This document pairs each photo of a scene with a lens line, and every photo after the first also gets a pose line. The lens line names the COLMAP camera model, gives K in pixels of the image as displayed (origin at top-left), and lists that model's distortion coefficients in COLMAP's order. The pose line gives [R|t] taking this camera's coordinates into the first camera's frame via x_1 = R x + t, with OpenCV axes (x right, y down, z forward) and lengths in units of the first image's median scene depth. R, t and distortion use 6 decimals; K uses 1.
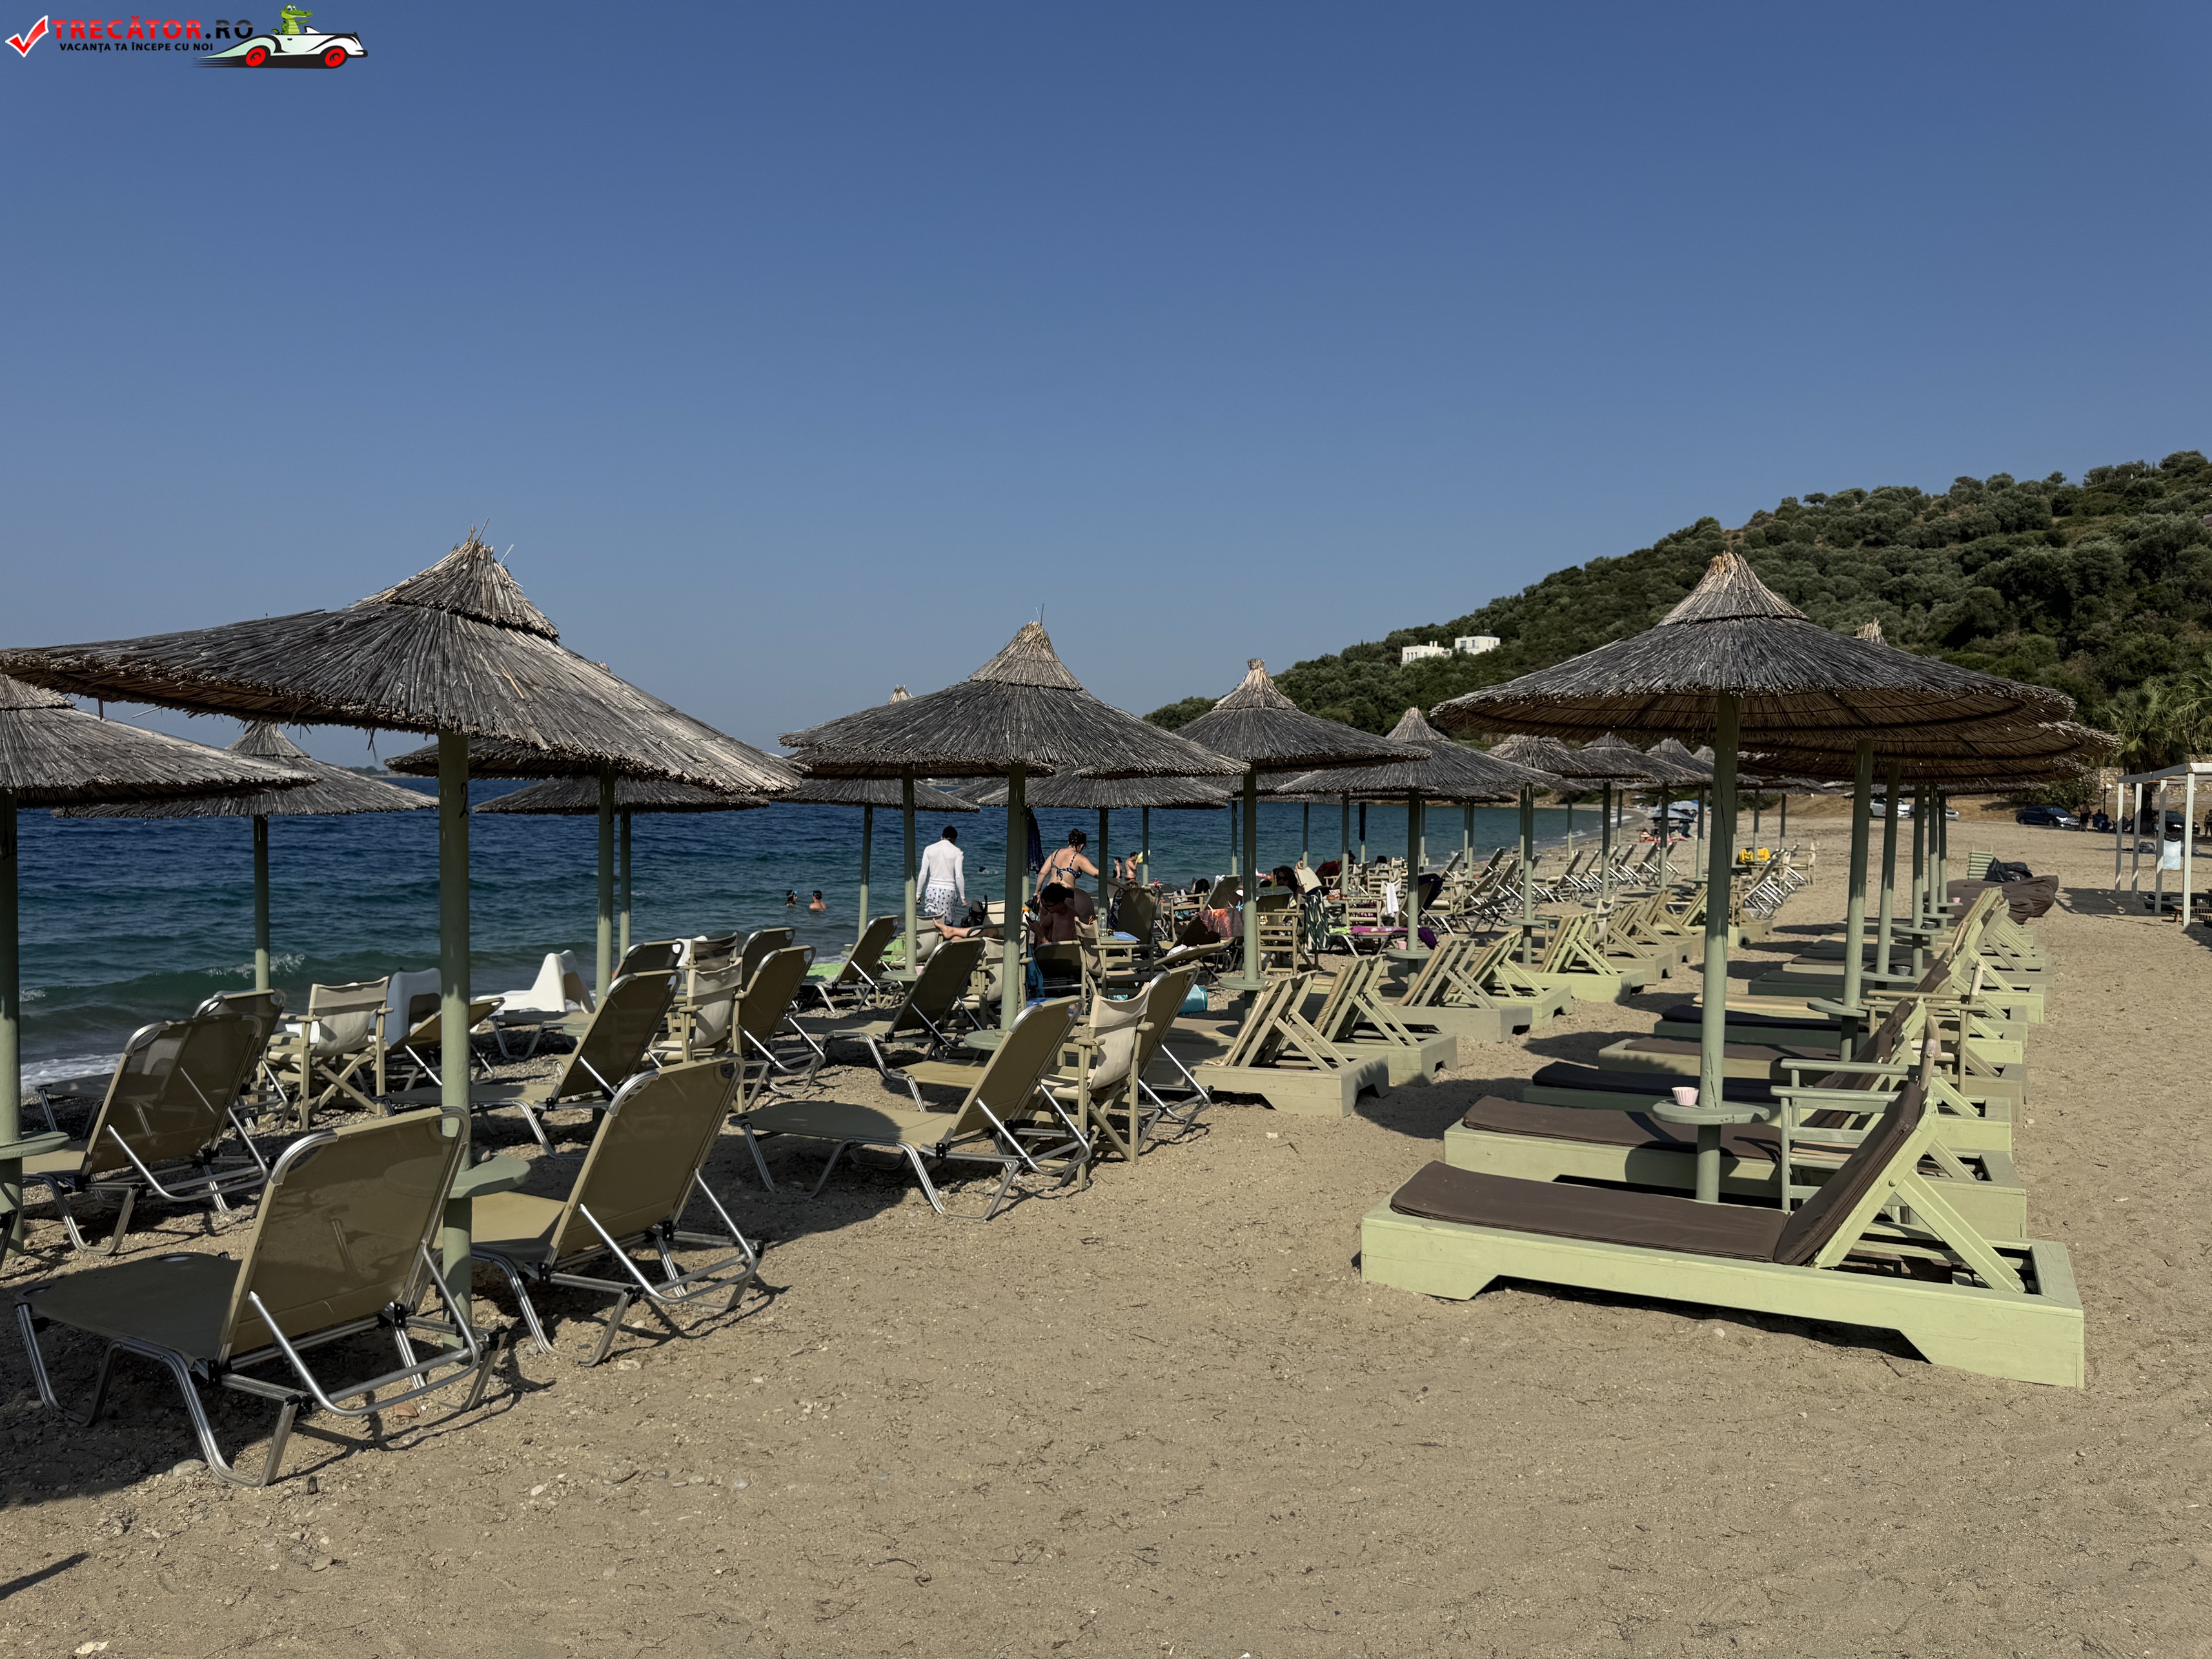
lens RADIAL K [[1546.7, 0, 1051.7], [0, 1546.7, 818.7], [0, 0, 1]] dist [0.032813, -0.030650]
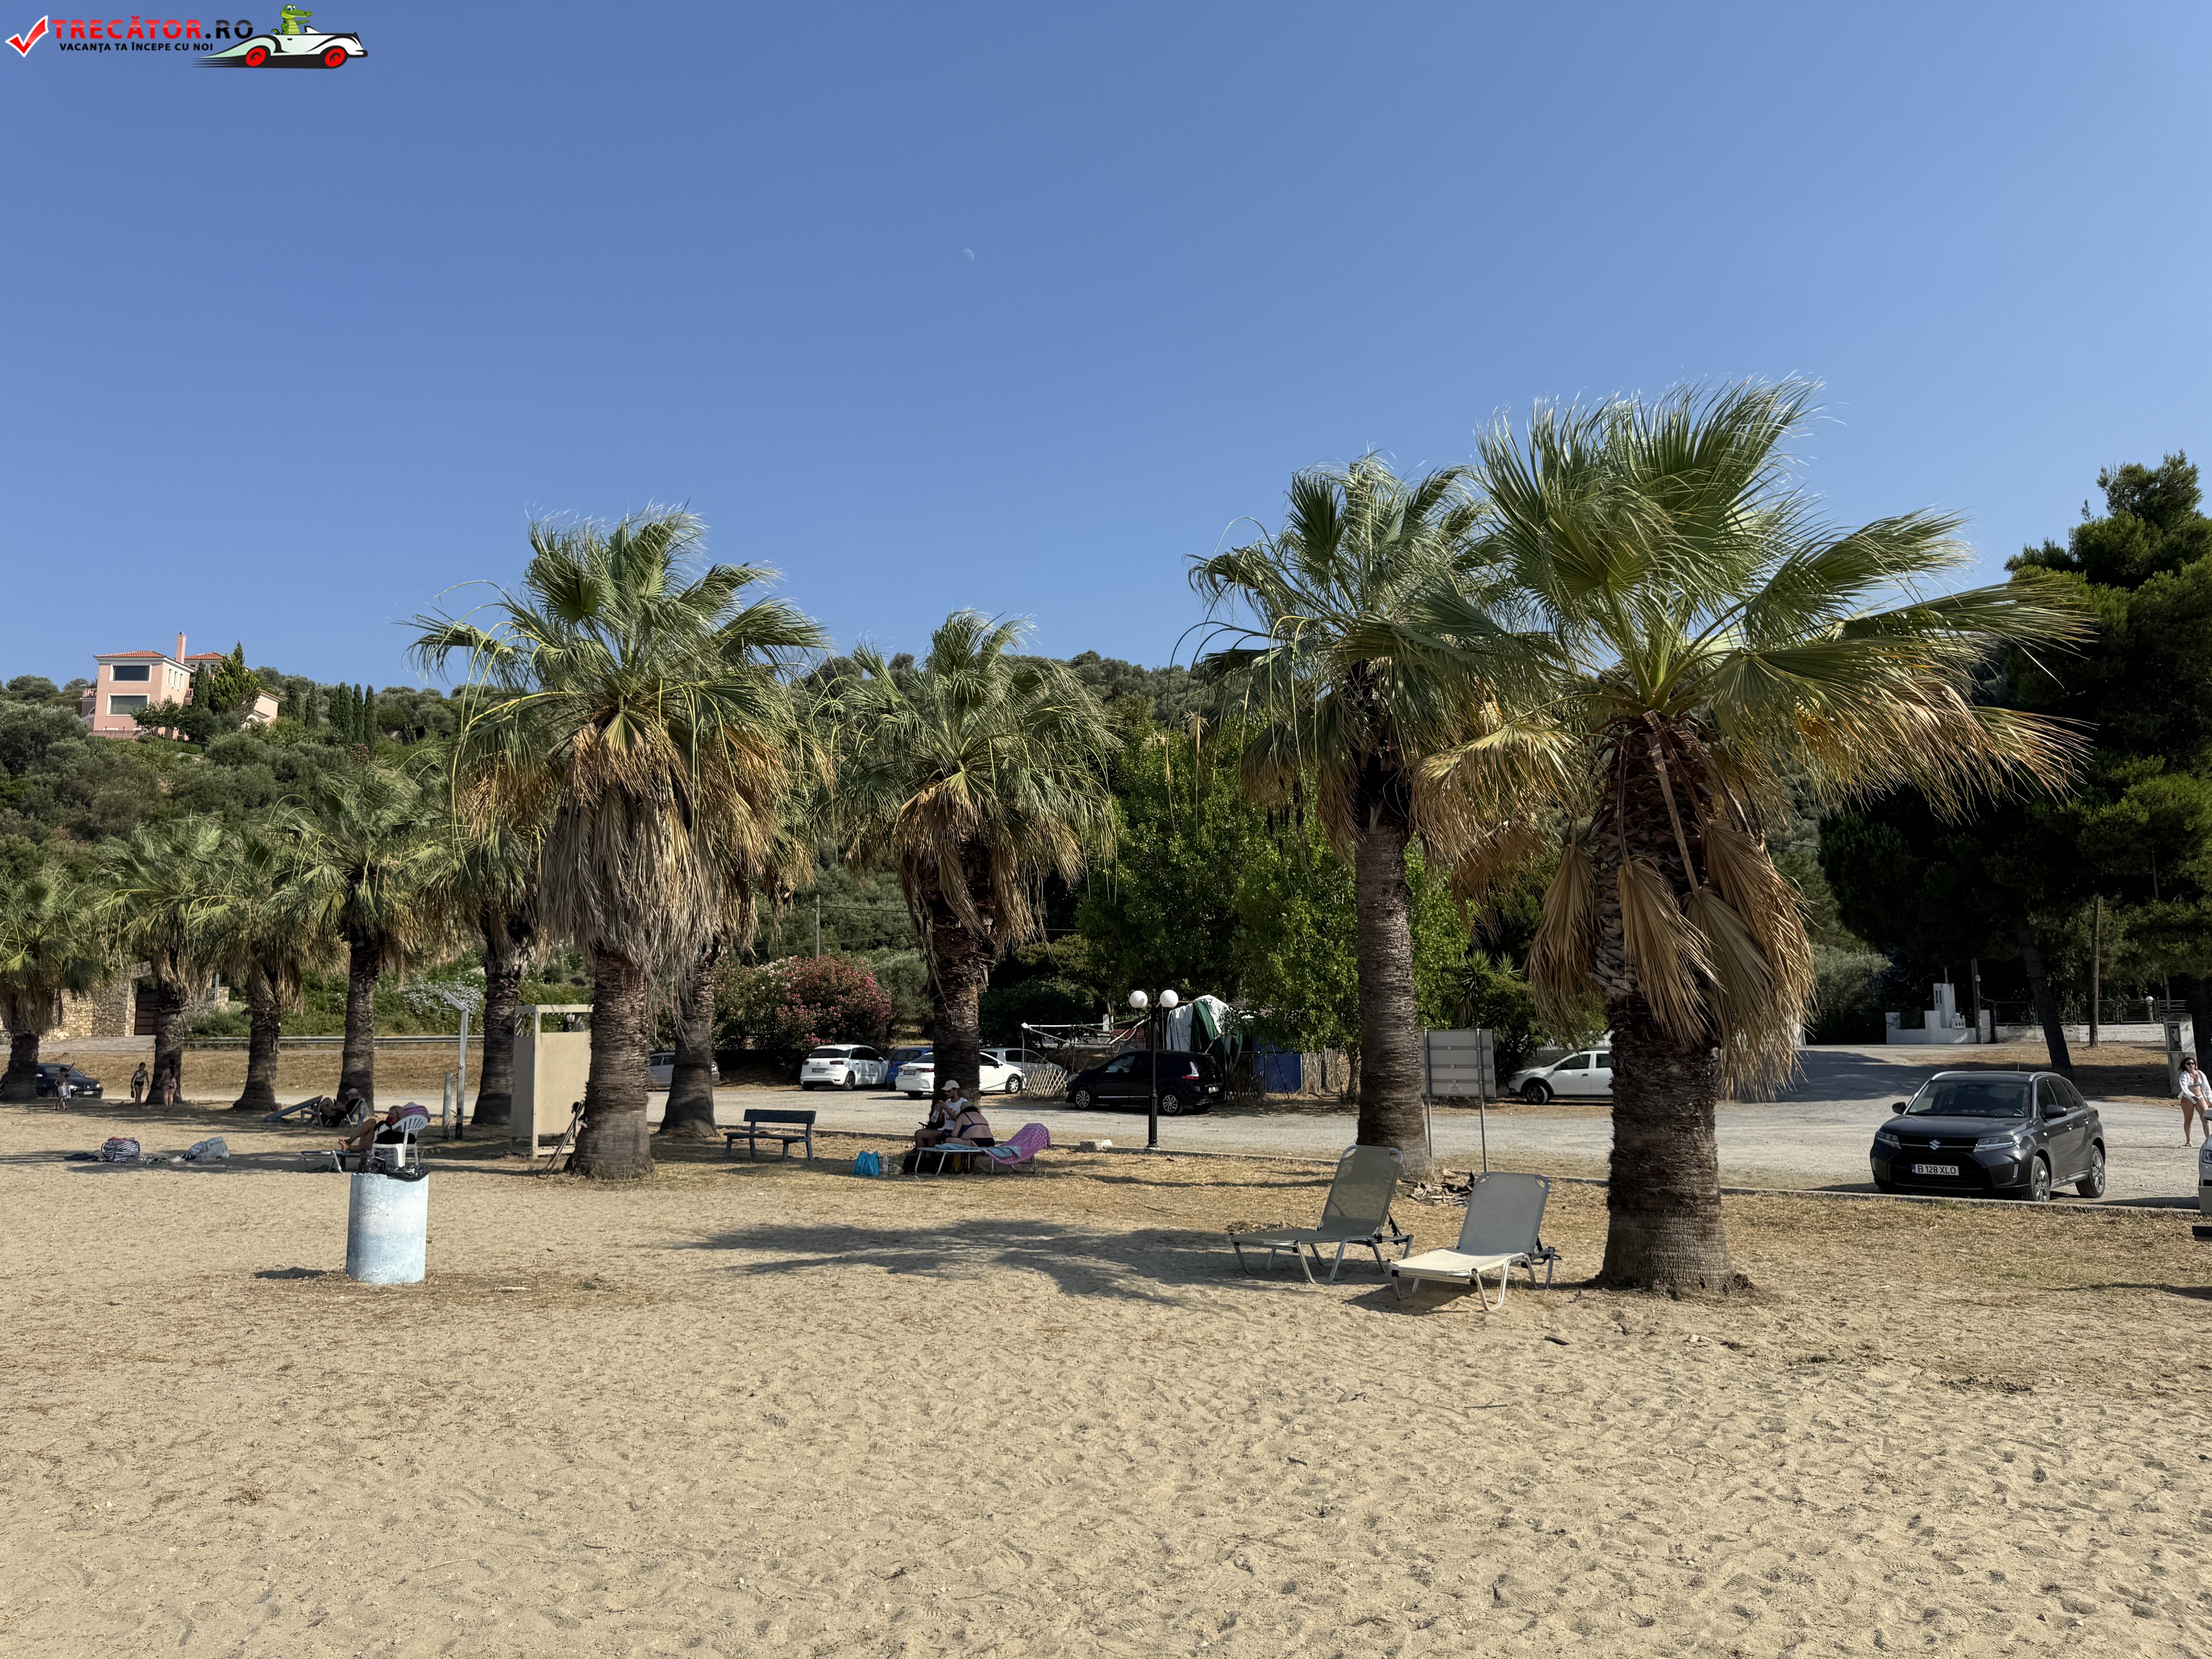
lens RADIAL K [[1546.7, 0, 1151.8], [0, 1546.7, 854.0], [0, 0, 1]] dist [0.032813, -0.030650]
pose [[0.304579, 0.101236, 0.947092, 0.130519], [0.030117, 0.992815, -0.115809, -0.001794], [-0.952011, 0.063796, 0.299342, 0.210090]]
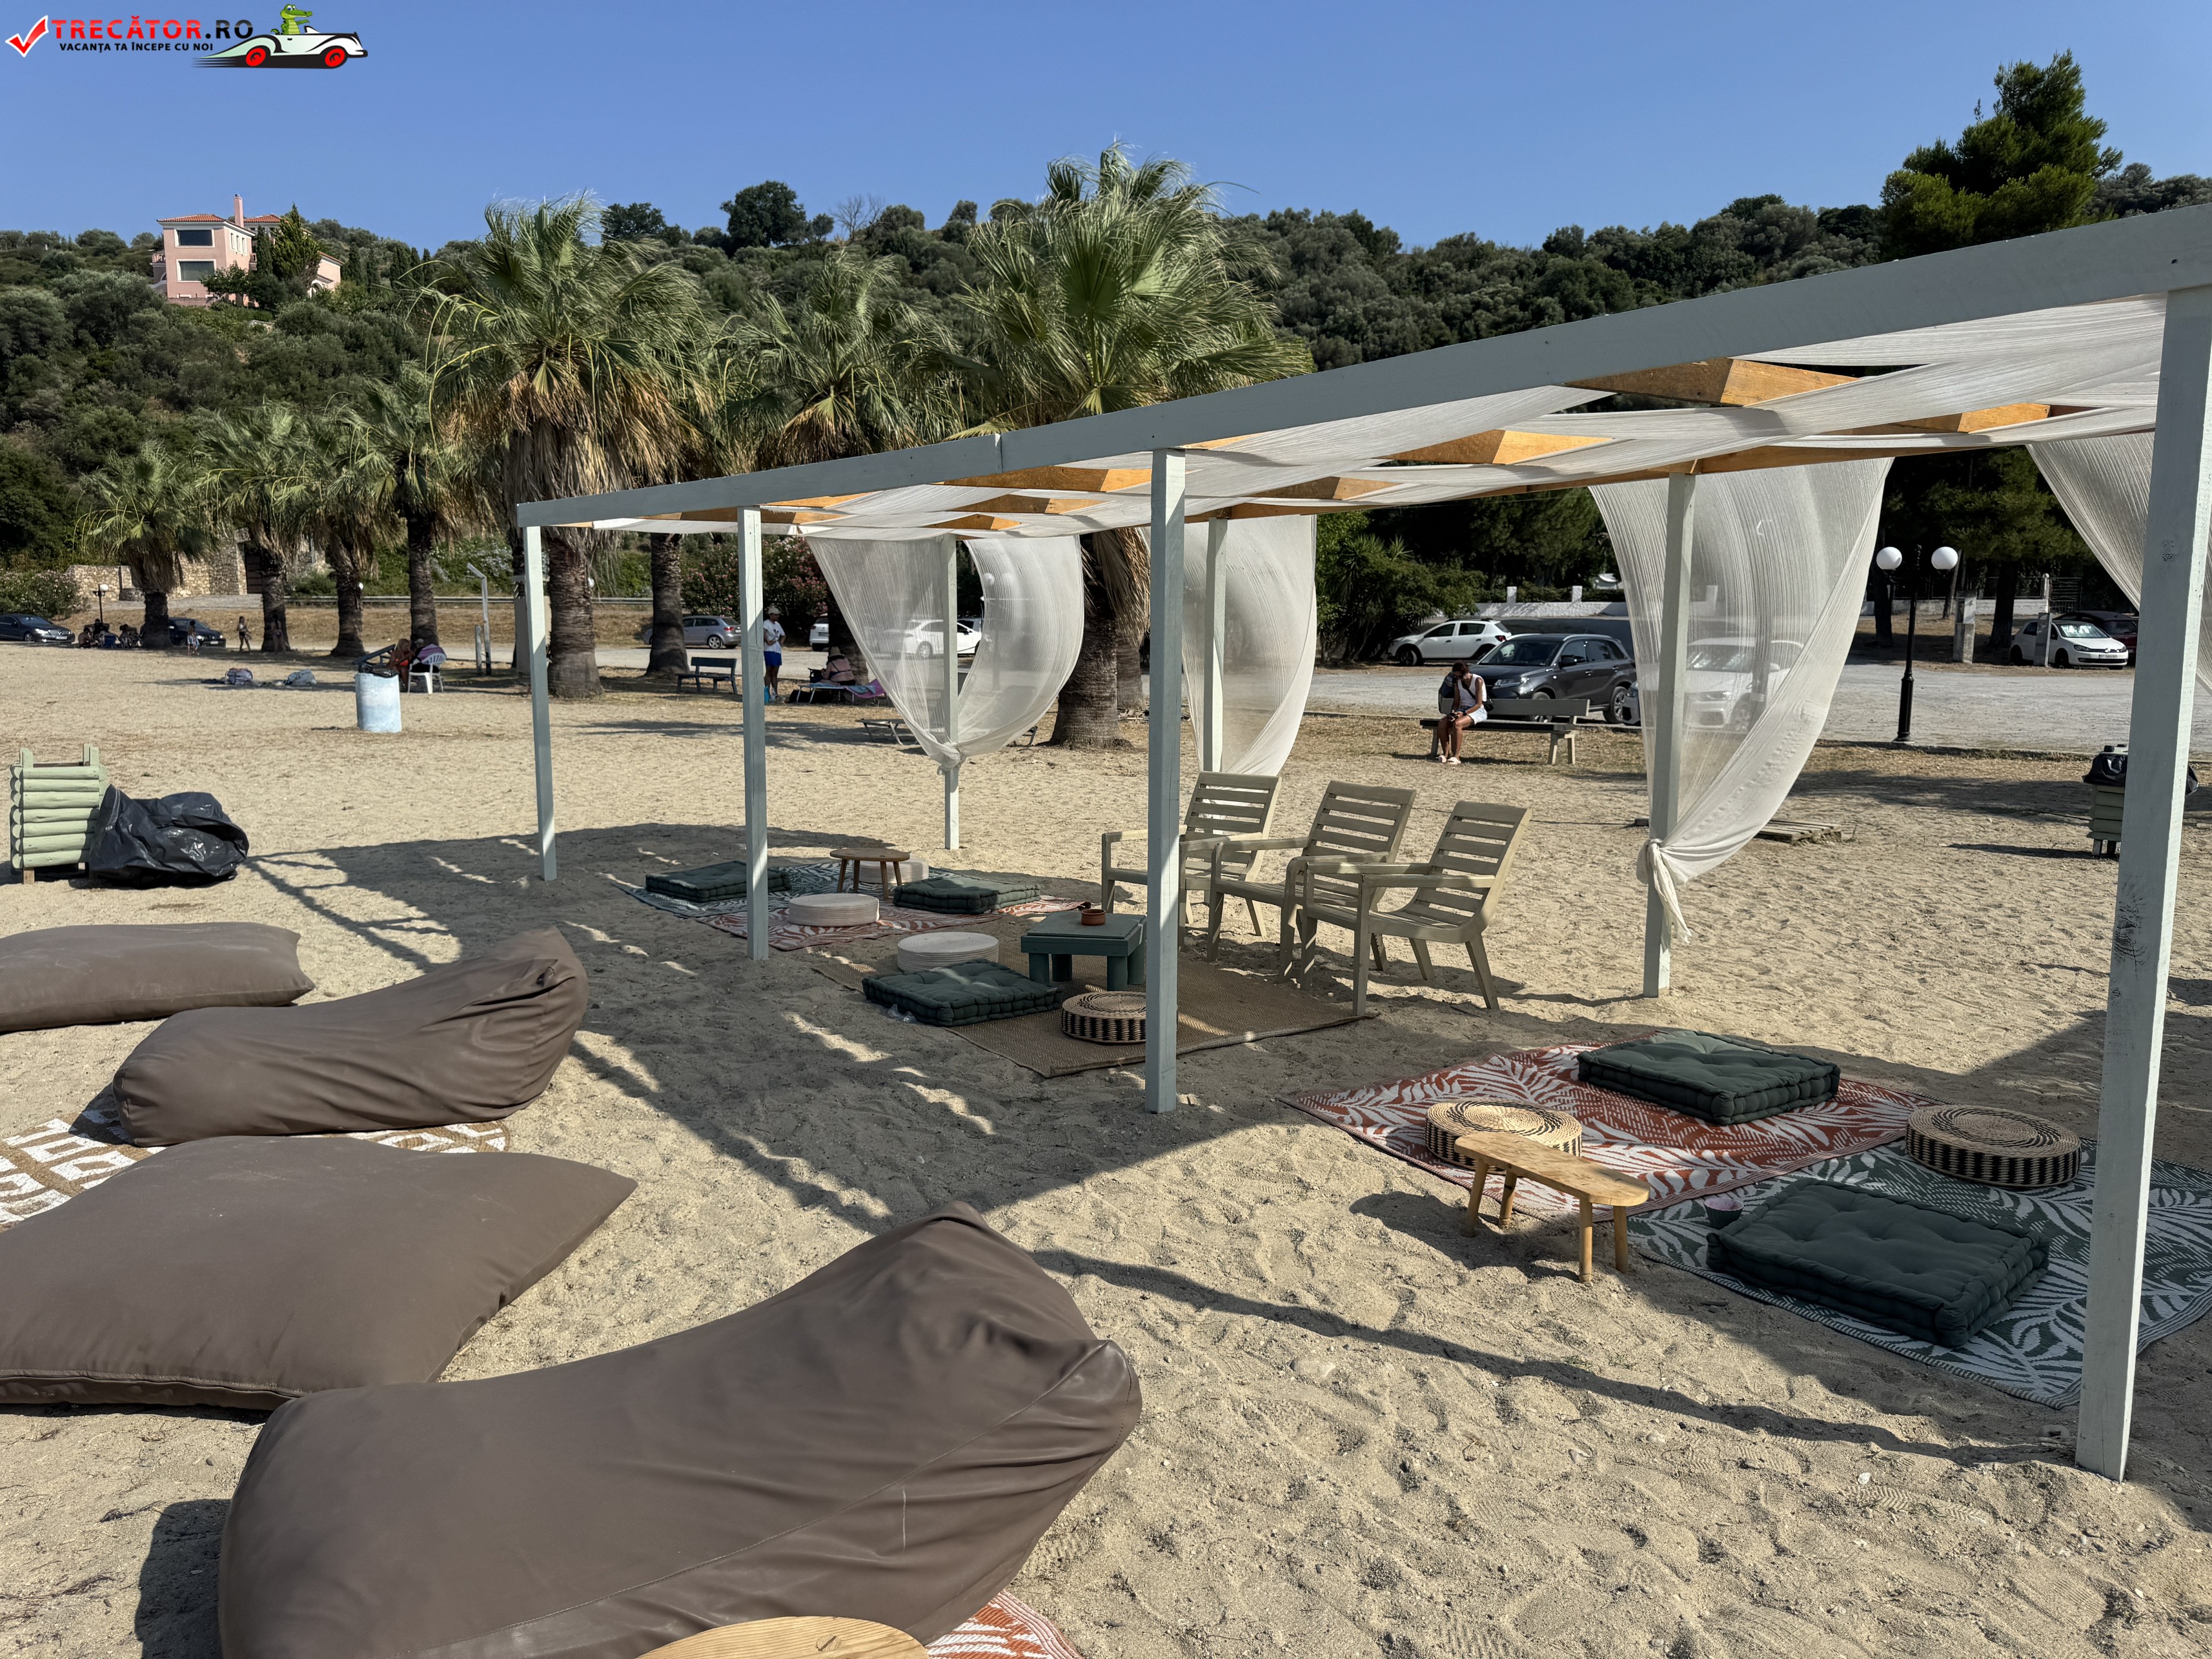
lens RADIAL K [[1546.7, 0, 1177.6], [0, 1546.7, 812.9], [0, 0, 1]] dist [0.032813, -0.030650]
pose [[0.346080, -0.131541, 0.928938, 0.087666], [0.021116, 0.990964, 0.132457, -0.000784], [-0.937967, -0.026226, 0.345730, 0.154596]]
